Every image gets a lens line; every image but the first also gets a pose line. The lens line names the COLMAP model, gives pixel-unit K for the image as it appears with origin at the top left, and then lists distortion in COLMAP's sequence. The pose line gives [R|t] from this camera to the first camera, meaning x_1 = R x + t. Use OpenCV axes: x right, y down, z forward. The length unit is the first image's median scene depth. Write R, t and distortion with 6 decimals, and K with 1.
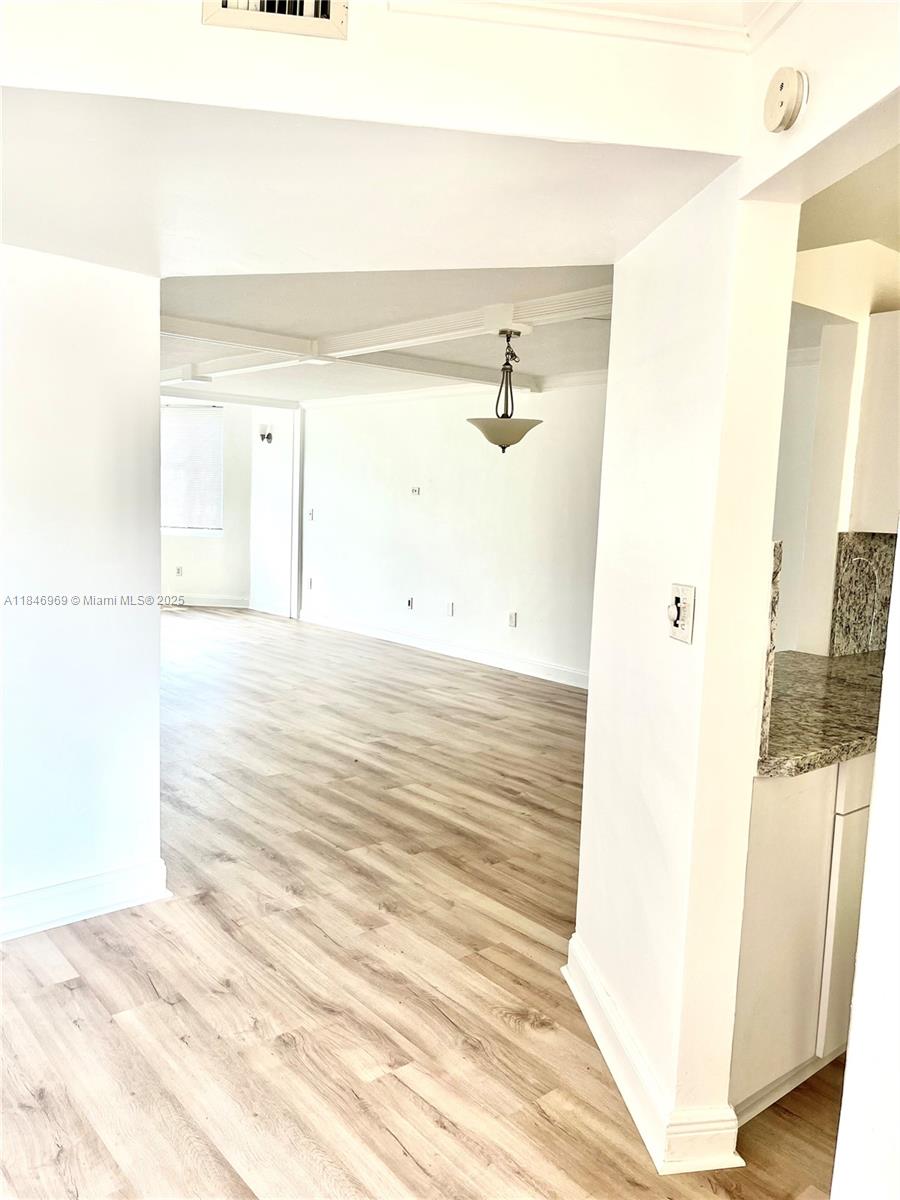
lens RADIAL K [[913.1, 0, 458.2], [0, 913.1, 601.6], [0, 0, 1]] dist [0.029337, -0.011753]
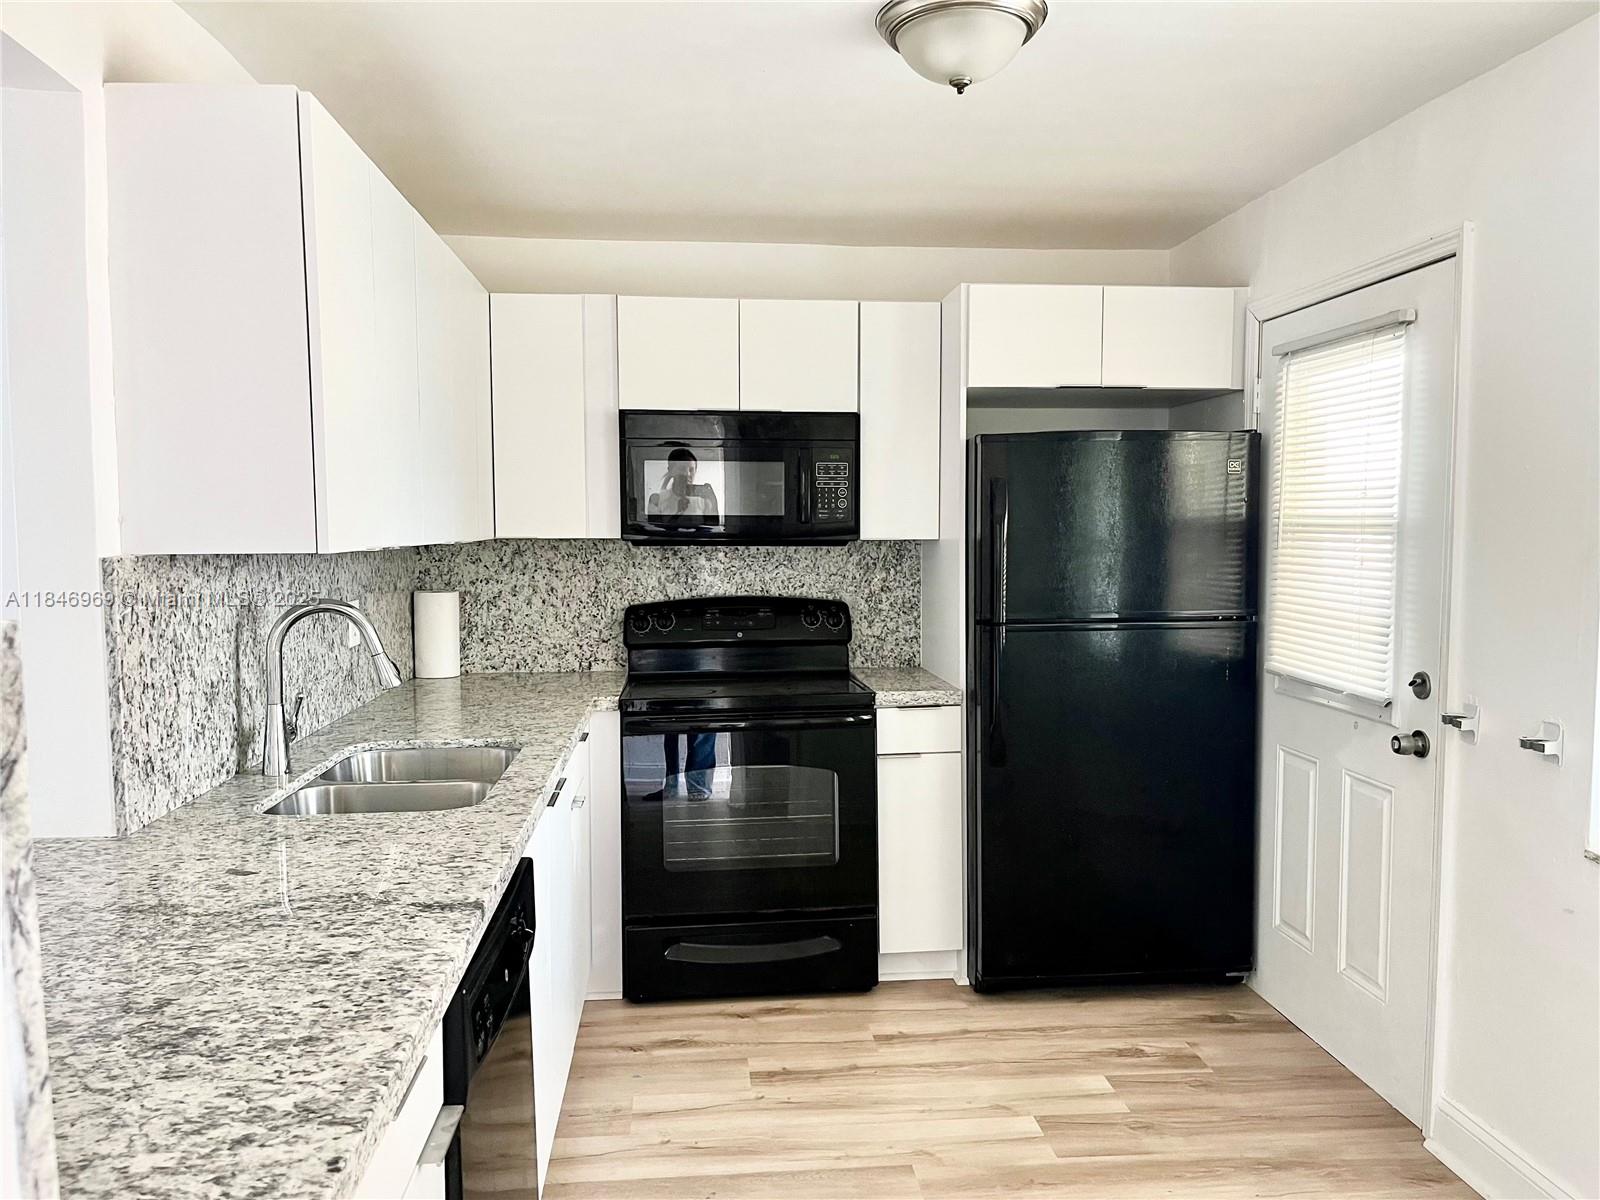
lens RADIAL K [[1217.4, 0, 798.9], [0, 1217.4, 608.2], [0, 0, 1]] dist [0.029337, -0.011753]
pose [[0.576661, -0.097797, 0.811109, 0.120556], [0.113928, 0.992735, 0.038698, -0.035243], [-0.809001, 0.070092, 0.583614, 0.370346]]
